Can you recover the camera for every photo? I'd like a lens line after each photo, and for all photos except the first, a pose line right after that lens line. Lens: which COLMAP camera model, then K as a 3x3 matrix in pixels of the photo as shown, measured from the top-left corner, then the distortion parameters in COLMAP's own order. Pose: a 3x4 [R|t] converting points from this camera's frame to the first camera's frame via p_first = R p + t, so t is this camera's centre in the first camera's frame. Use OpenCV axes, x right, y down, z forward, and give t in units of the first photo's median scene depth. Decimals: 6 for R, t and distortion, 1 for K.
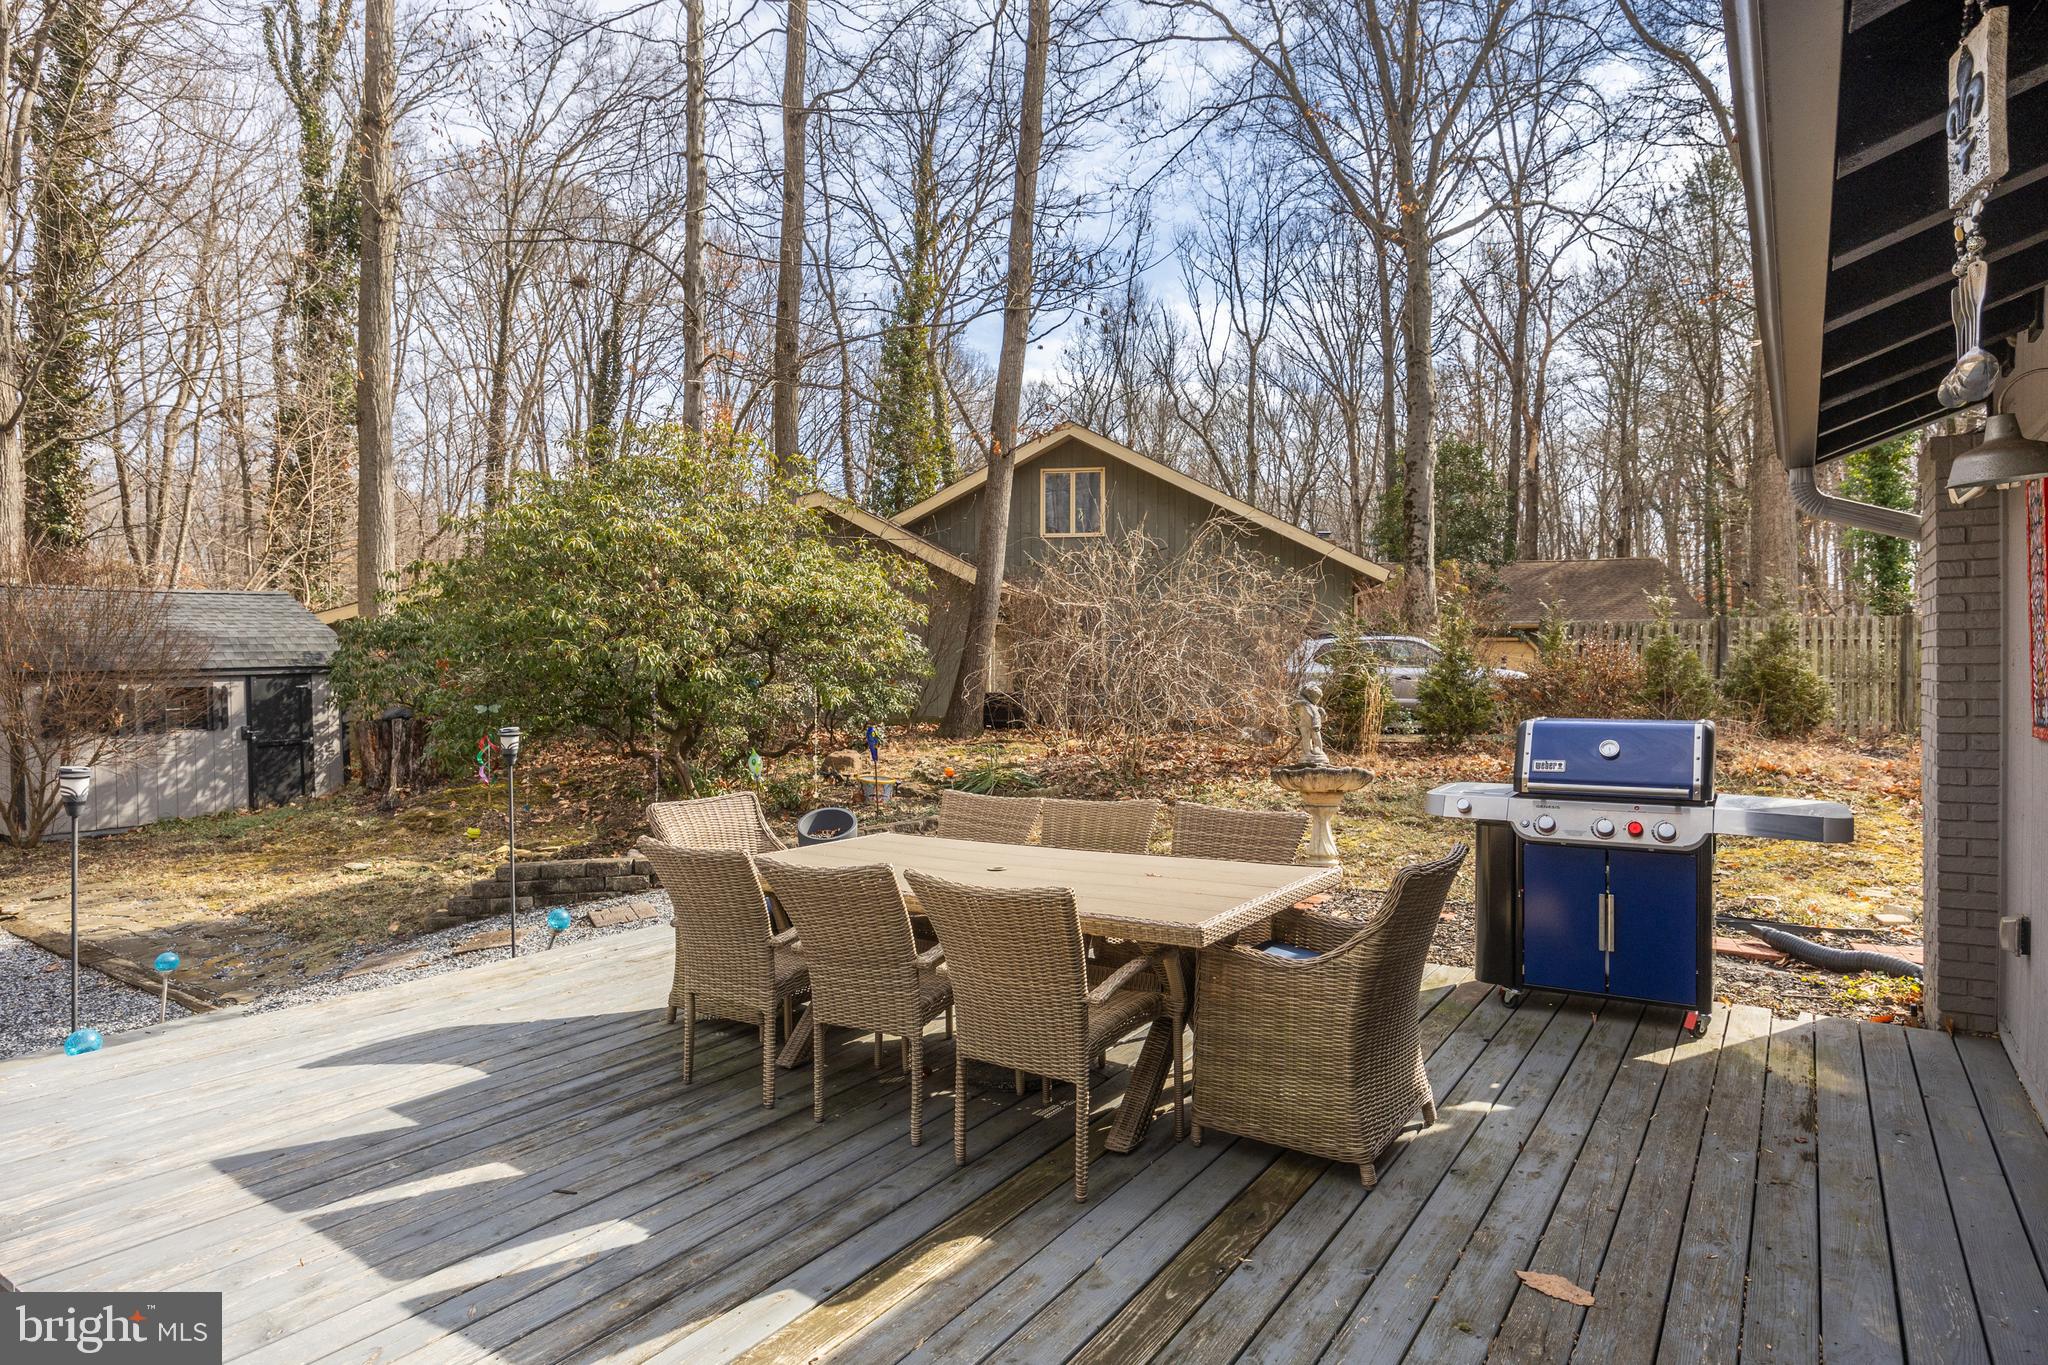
lens RADIAL K [[1171.3, 0, 1031.8], [0, 1171.3, 667.5], [0, 0, 1]] dist [-0.004138, -0.001007]
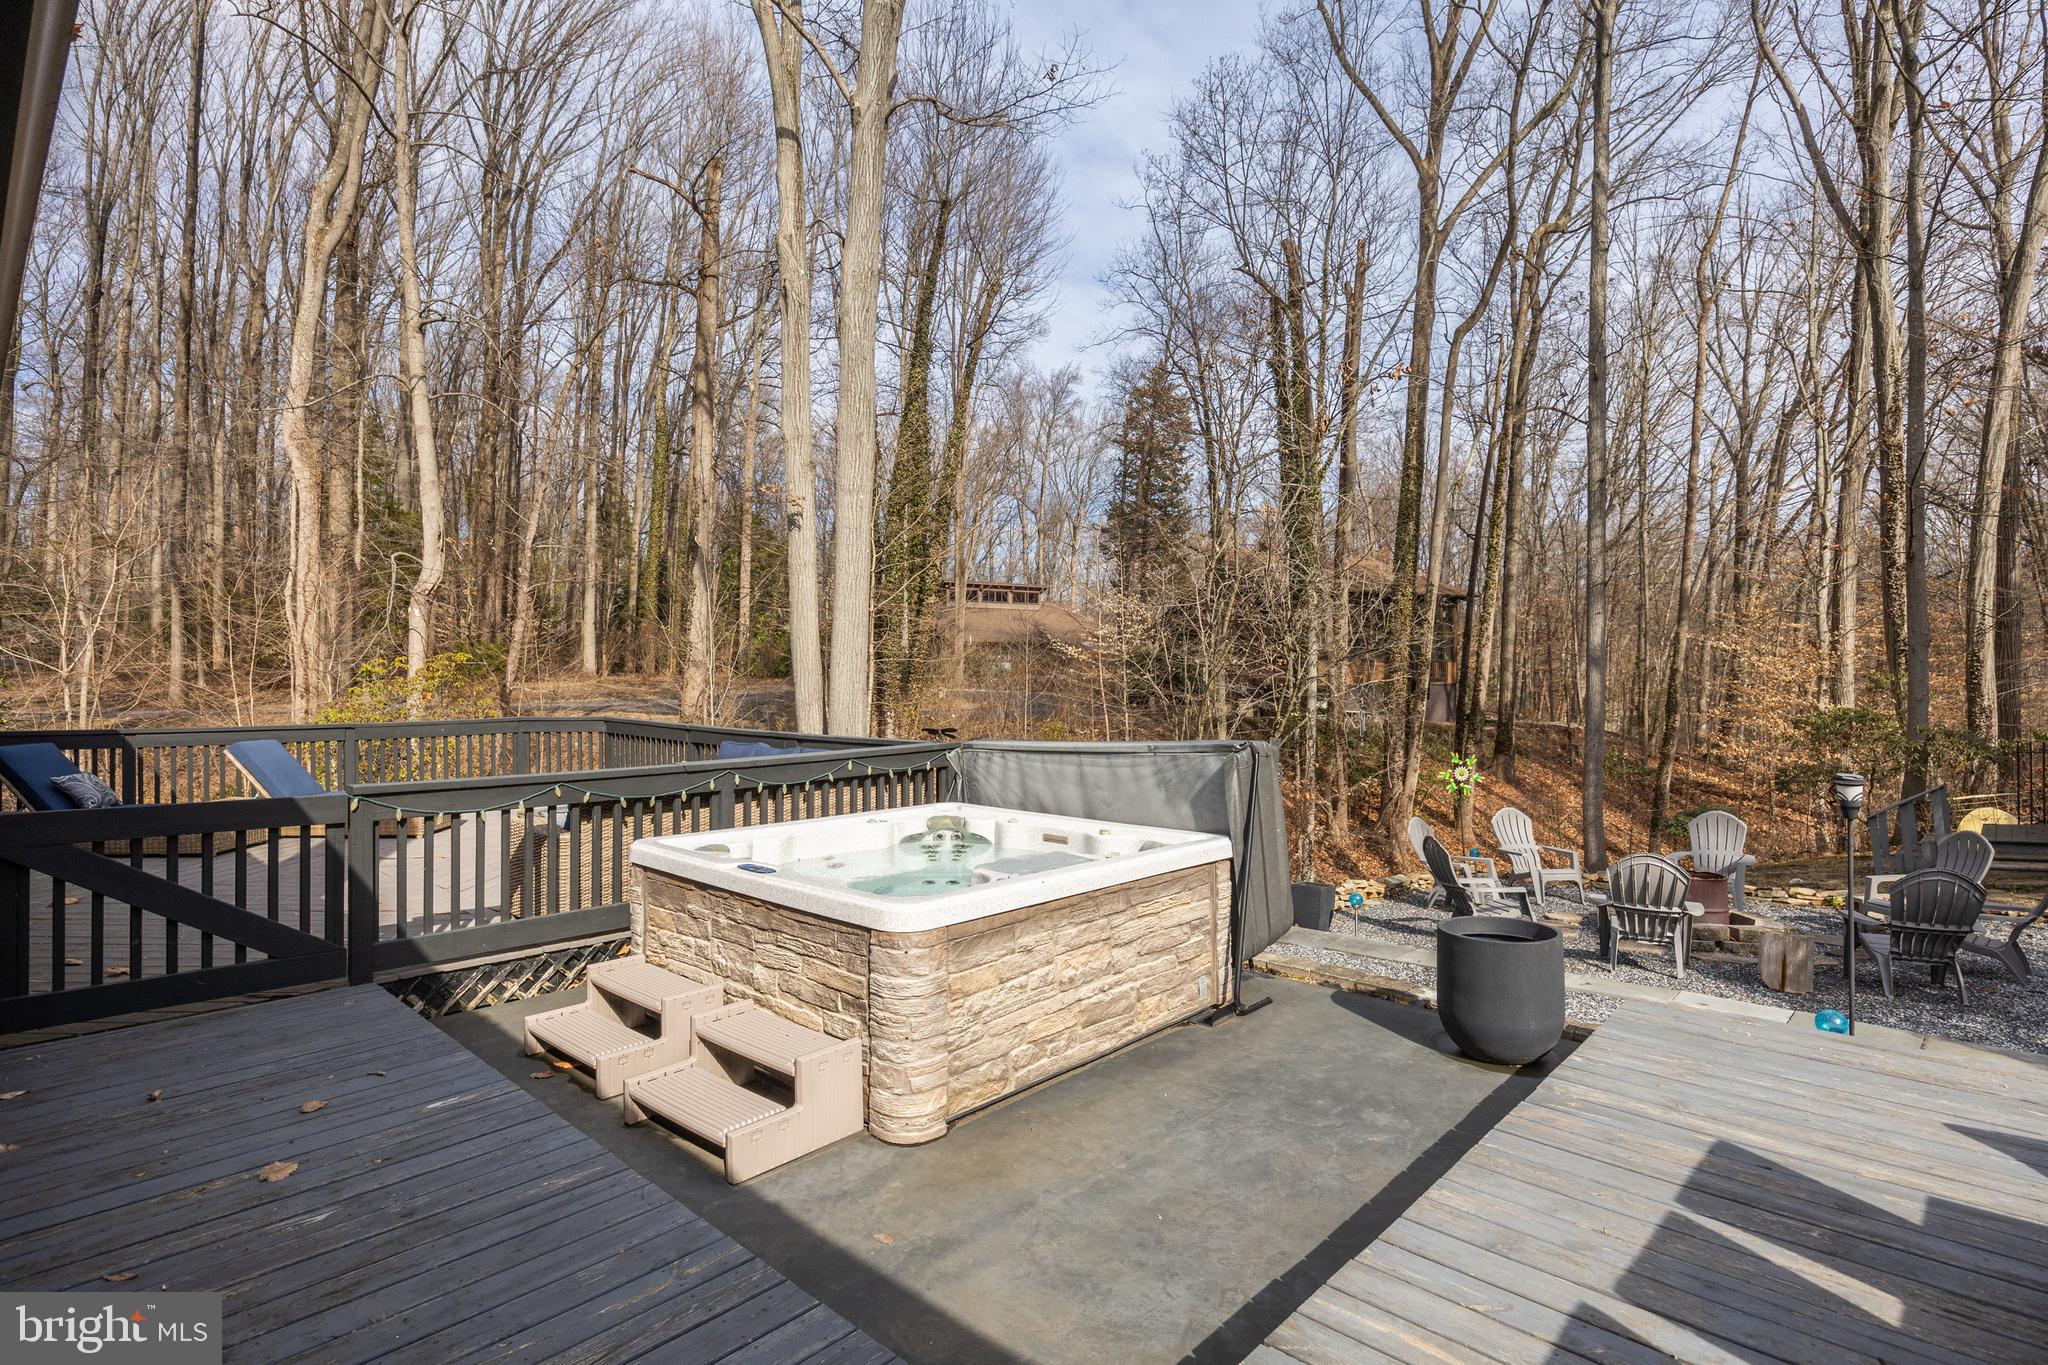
lens RADIAL K [[995.9, 0, 1031.2], [0, 995.9, 672.8], [0, 0, 1]] dist [-0.000874, -0.000572]
pose [[-0.148801, 0.004178, -0.988858, 0.078688], [-0.001403, 0.999989, 0.004436, -0.006345], [0.988866, 0.002048, -0.148794, 0.115439]]
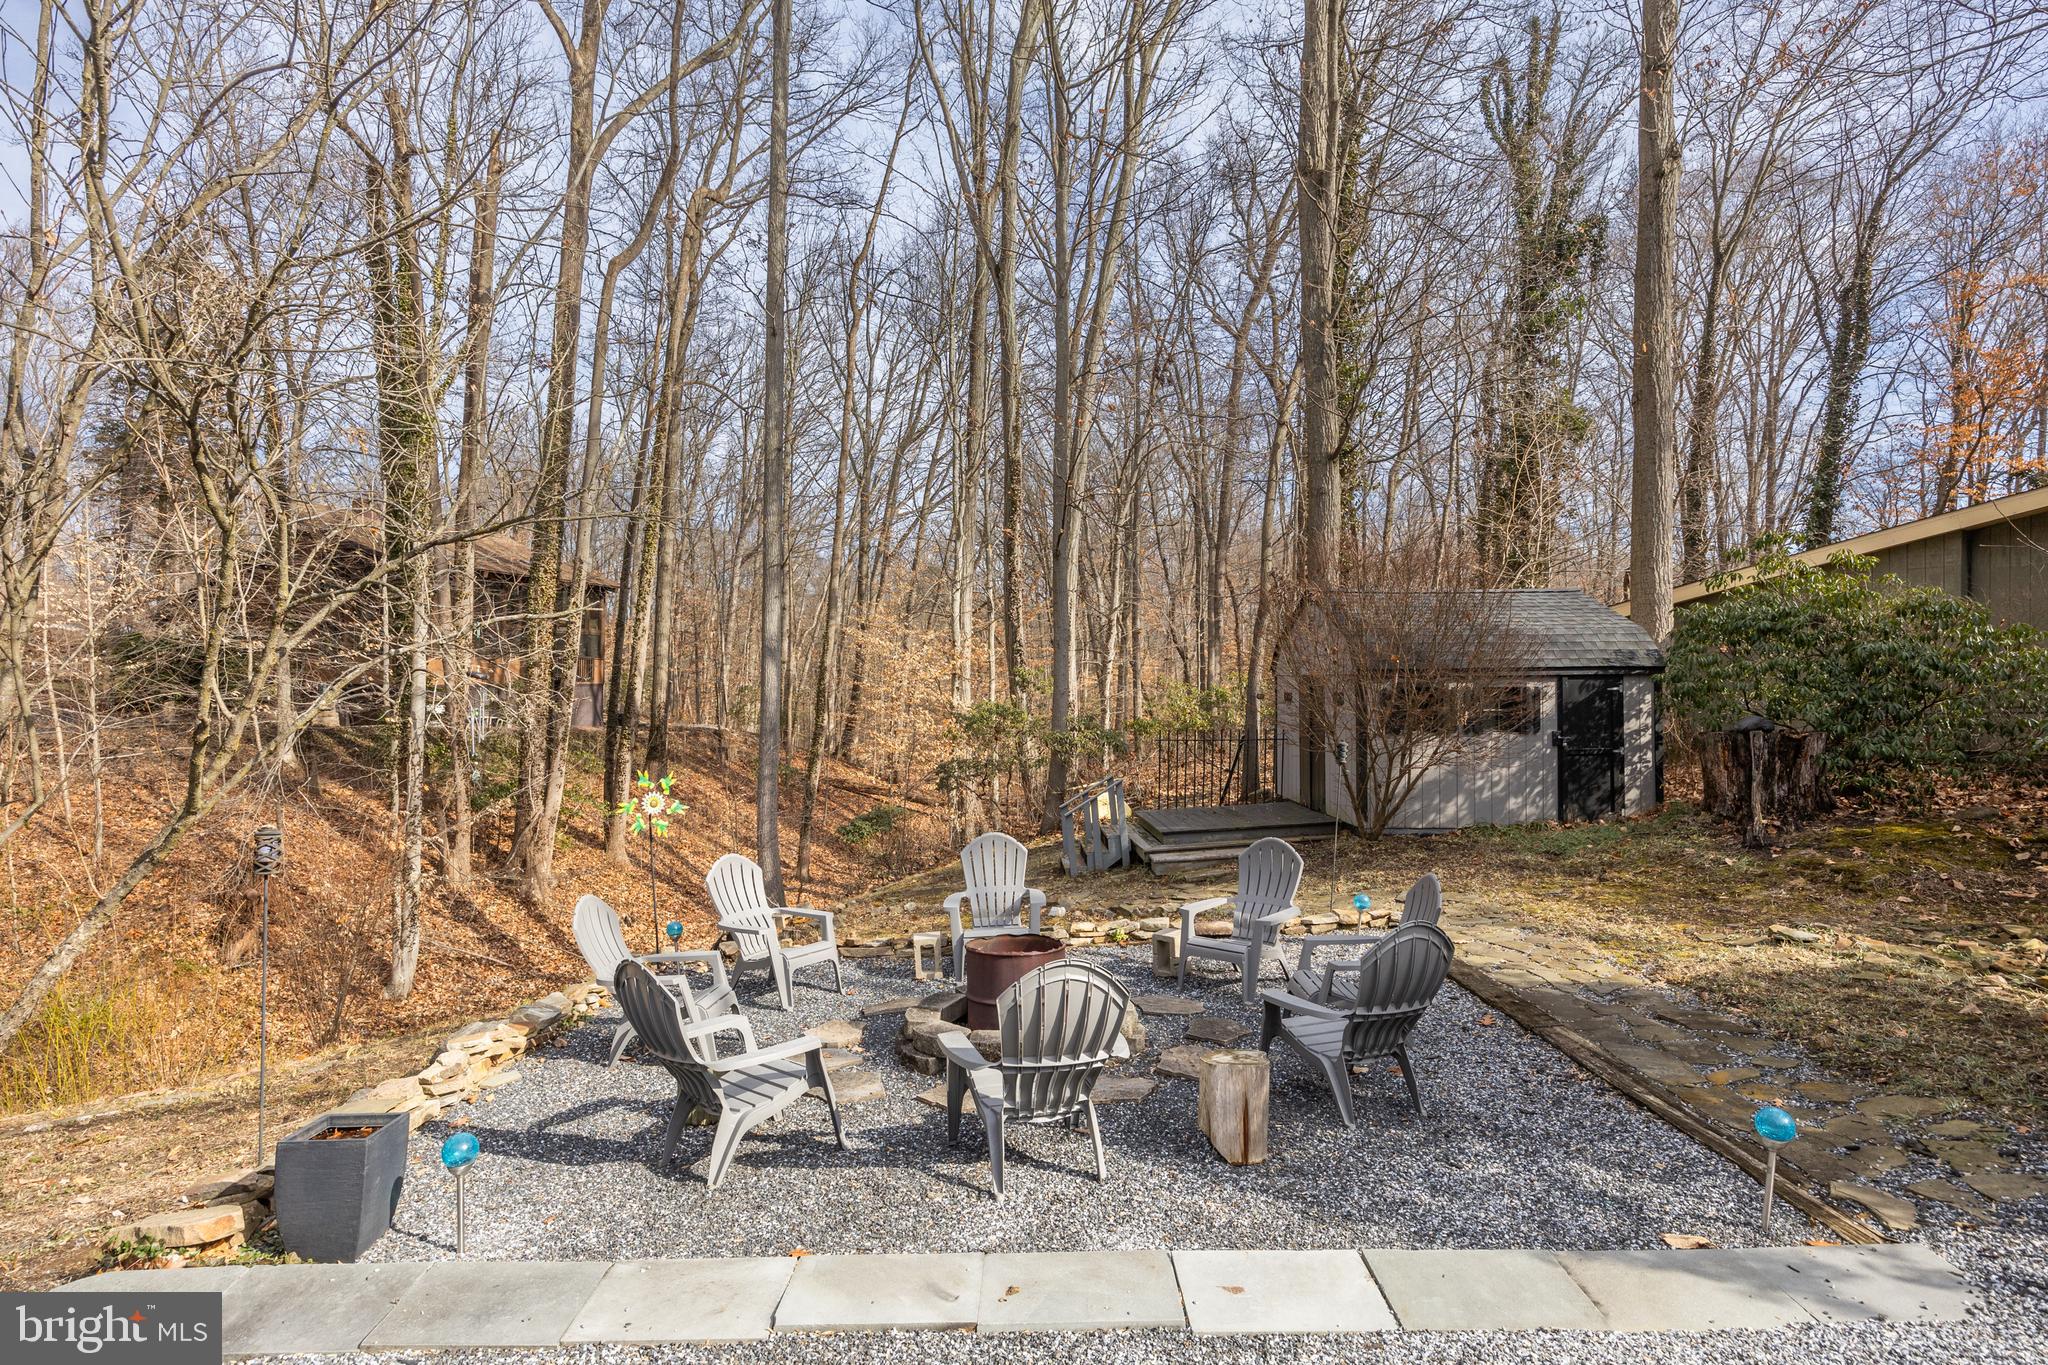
lens RADIAL K [[1081.3, 0, 1031.2], [0, 1081.3, 677.5], [0, 0, 1]] dist [-0.002182, -0.000469]
pose [[0.591938, 0.008927, -0.805934, -0.246977], [-0.013226, 0.999912, 0.001362, 0.013491], [0.805875, 0.009853, 0.592004, 0.174702]]
